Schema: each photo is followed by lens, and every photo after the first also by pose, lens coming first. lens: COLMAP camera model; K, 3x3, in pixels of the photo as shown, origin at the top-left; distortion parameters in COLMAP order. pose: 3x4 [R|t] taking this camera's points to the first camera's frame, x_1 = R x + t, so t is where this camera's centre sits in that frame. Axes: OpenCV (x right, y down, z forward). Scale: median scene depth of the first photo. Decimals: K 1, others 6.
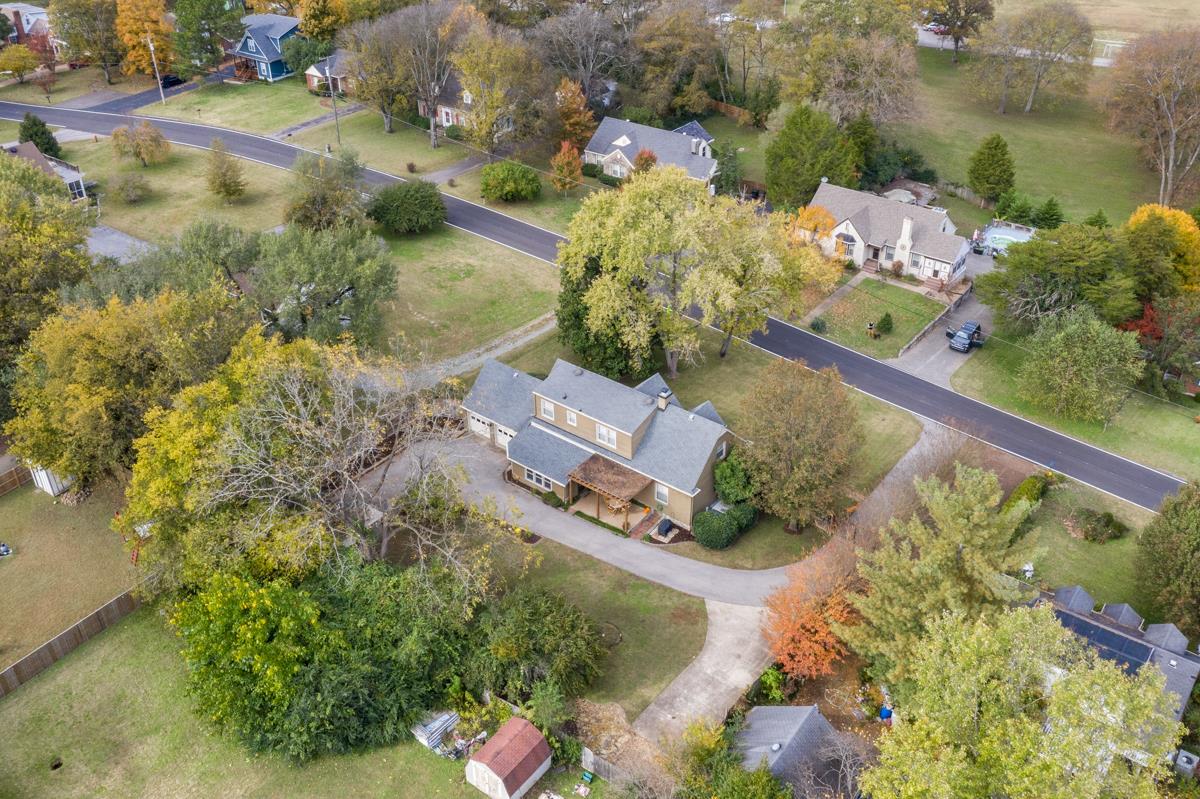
lens RADIAL K [[1058.1, 0, 598.6], [0, 1058.1, 370.7], [0, 0, 1]] dist [-0.017910, -0.000320]
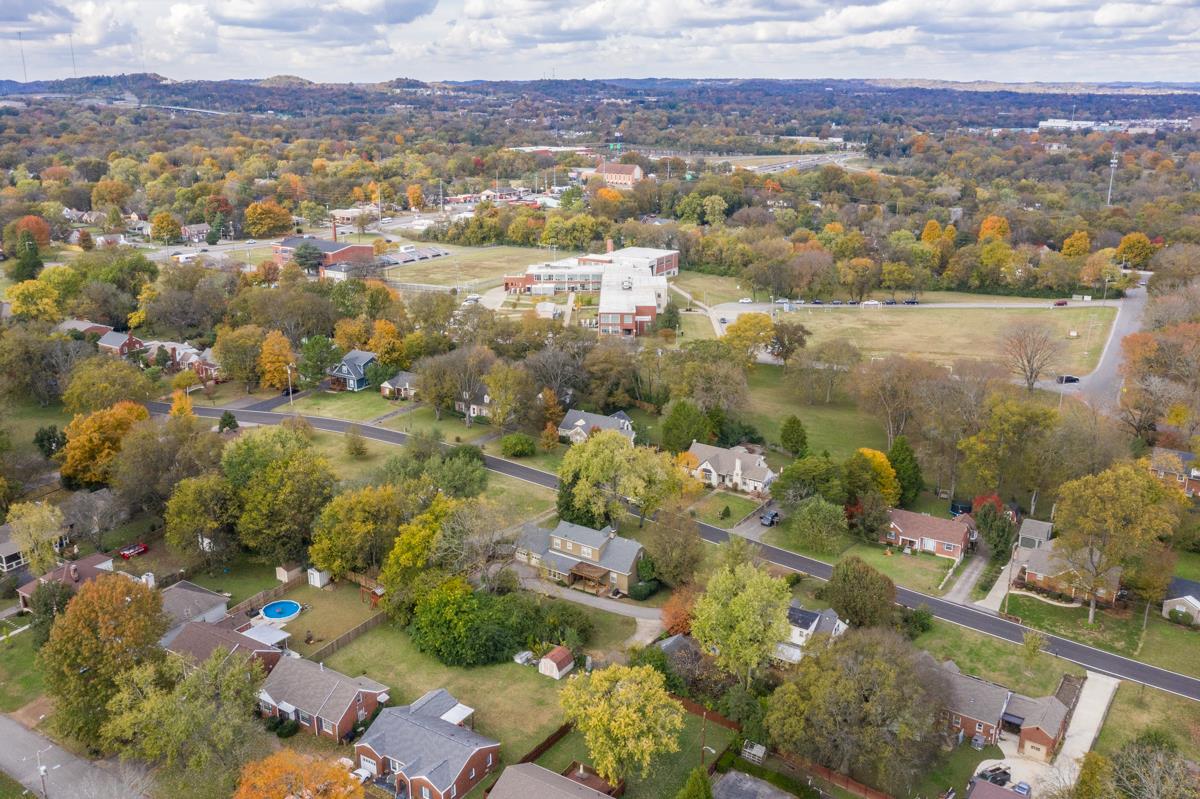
lens RADIAL K [[1058.1, 0, 598.6], [0, 1058.1, 370.7], [0, 0, 1]] dist [-0.017910, -0.000320]
pose [[0.997434, -0.011657, 0.070638, -0.078653], [0.030736, 0.960824, -0.275450, 0.204947], [-0.064660, 0.276915, 0.958716, -0.783987]]
